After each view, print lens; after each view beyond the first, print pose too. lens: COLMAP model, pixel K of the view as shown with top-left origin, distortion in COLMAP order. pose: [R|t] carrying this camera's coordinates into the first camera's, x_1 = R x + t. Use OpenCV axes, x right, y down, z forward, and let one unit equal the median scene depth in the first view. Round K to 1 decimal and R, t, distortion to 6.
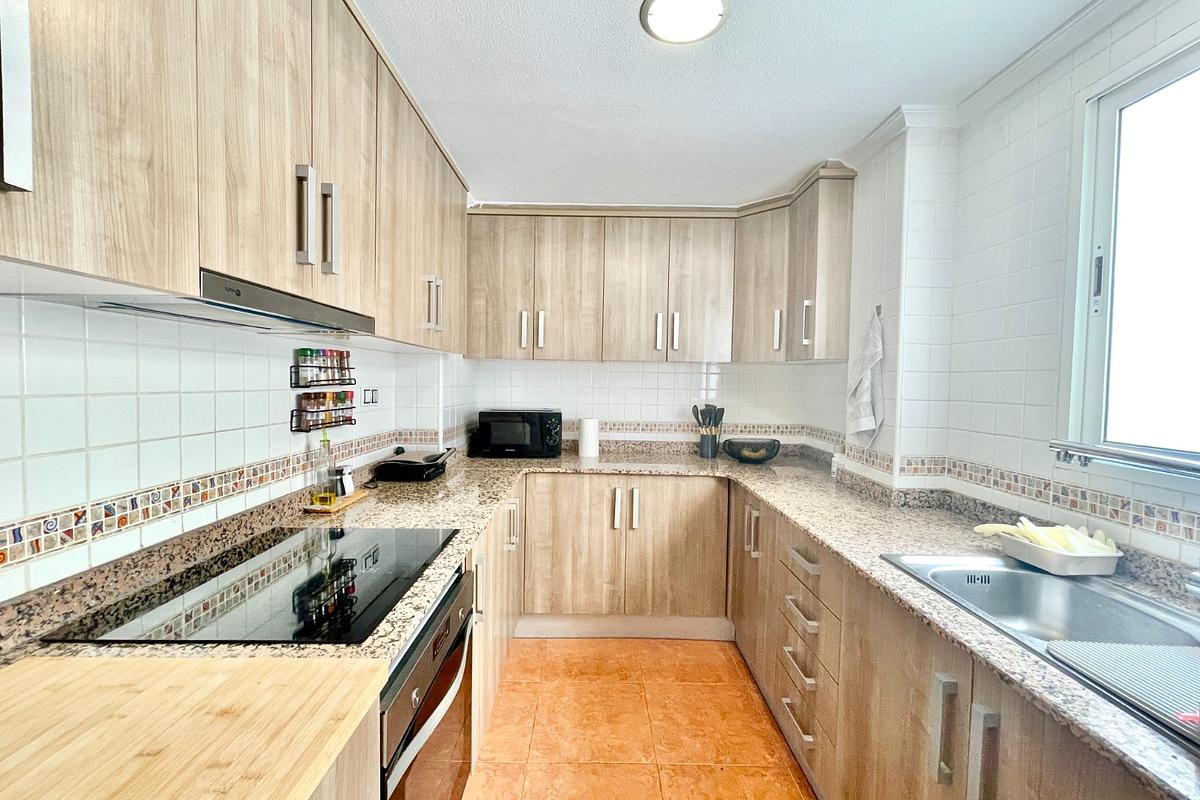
lens RADIAL K [[487.6, 0, 599.3], [0, 487.6, 398.5], [0, 0, 1]] dist [-0.003435, 0.000153]
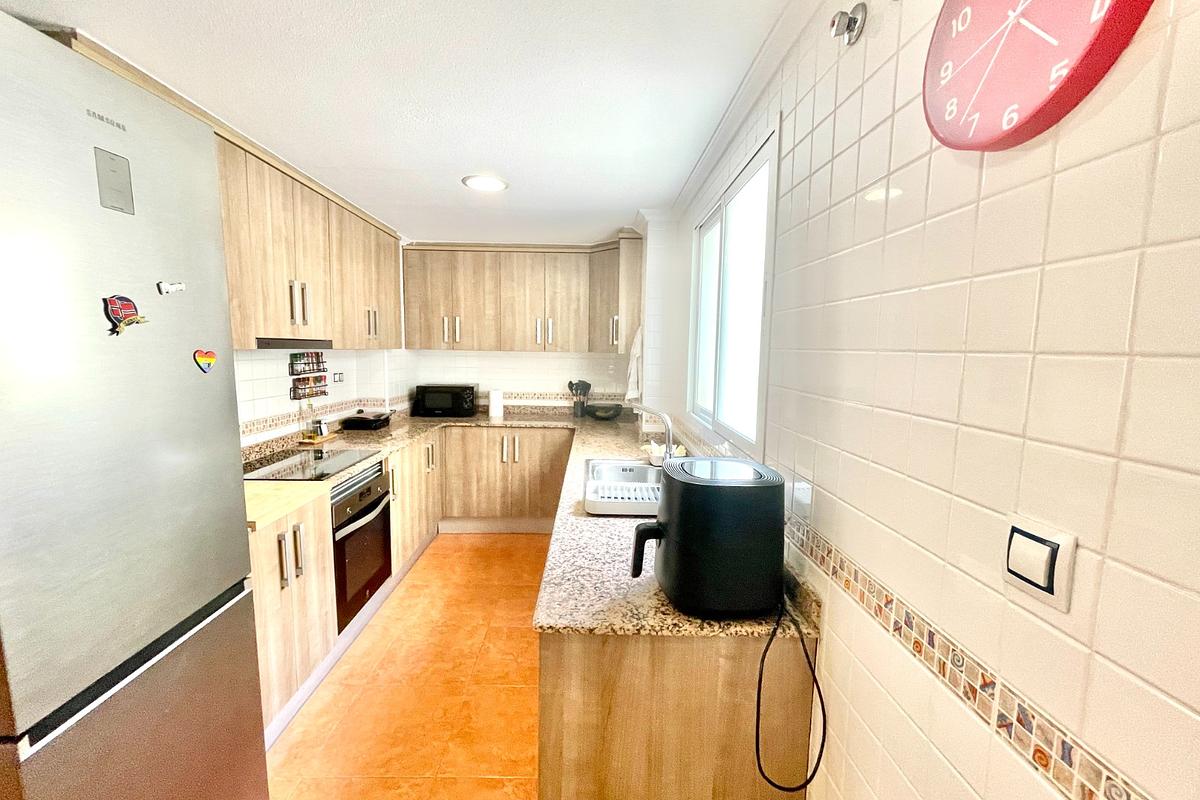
lens RADIAL K [[487.6, 0, 600.0], [0, 487.6, 399.5], [0, 0, 1]] dist [-0.003435, 0.000153]
pose [[0.999925, -0.001917, 0.012073, 0.351019], [0.001096, 0.997704, 0.067714, -0.037430], [-0.012175, -0.067696, 0.997632, -0.580092]]
